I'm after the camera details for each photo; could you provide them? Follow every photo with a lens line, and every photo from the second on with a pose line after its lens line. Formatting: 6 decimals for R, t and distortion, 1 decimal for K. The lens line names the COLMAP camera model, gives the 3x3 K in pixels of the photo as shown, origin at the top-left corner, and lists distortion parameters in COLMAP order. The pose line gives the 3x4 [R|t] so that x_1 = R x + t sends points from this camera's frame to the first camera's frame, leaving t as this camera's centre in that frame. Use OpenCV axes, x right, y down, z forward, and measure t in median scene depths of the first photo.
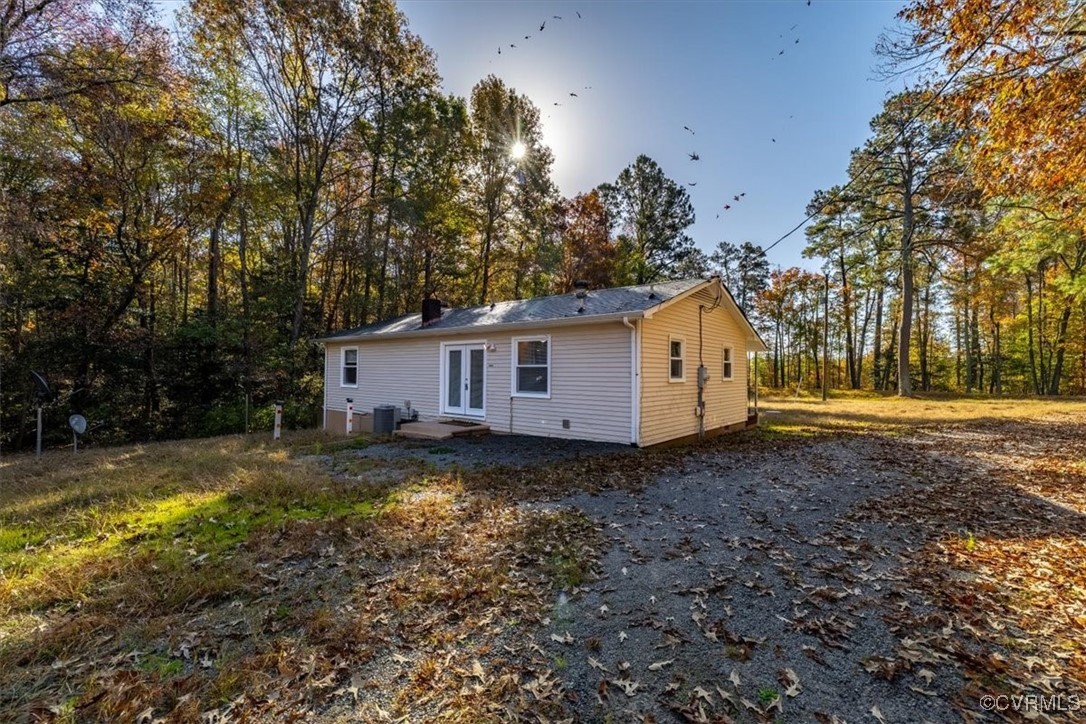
lens RADIAL K [[453.3, 0, 540.0], [0, 453.3, 351.0], [0, 0, 1]] dist [0.001297, 0.000437]
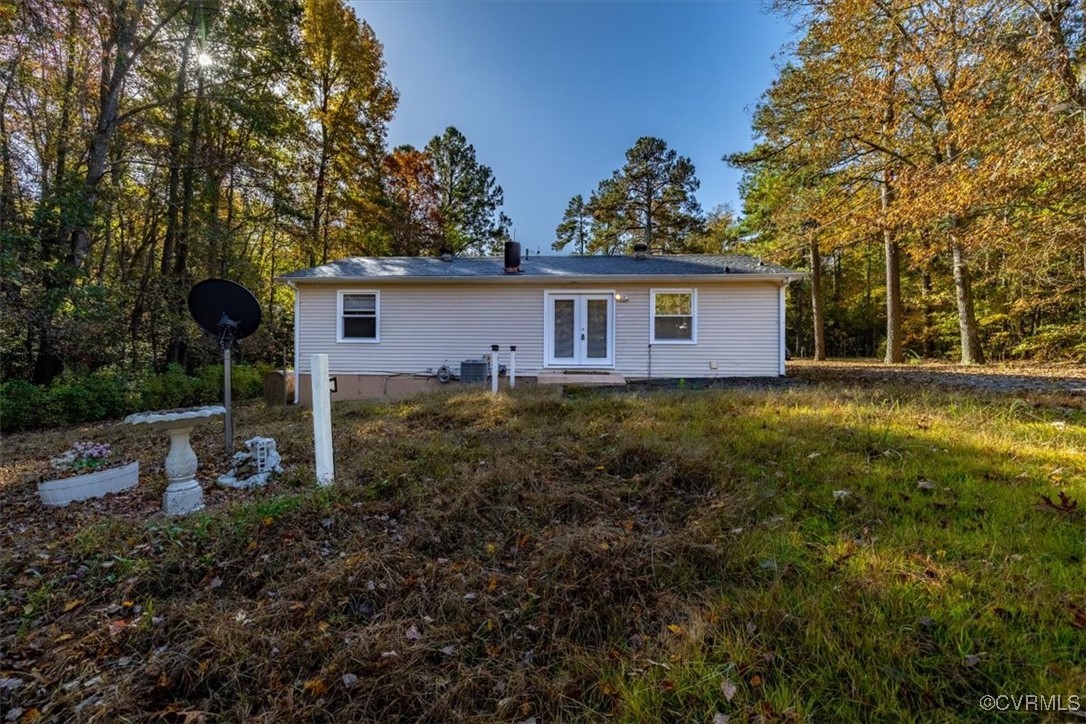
lens RADIAL K [[453.3, 0, 540.0], [0, 453.3, 351.0], [0, 0, 1]] dist [0.001297, 0.000437]
pose [[0.816759, 0.001062, 0.576978, -0.797377], [-0.026379, 0.999021, 0.035503, 0.075896], [-0.576375, -0.044218, 0.815988, 0.240997]]
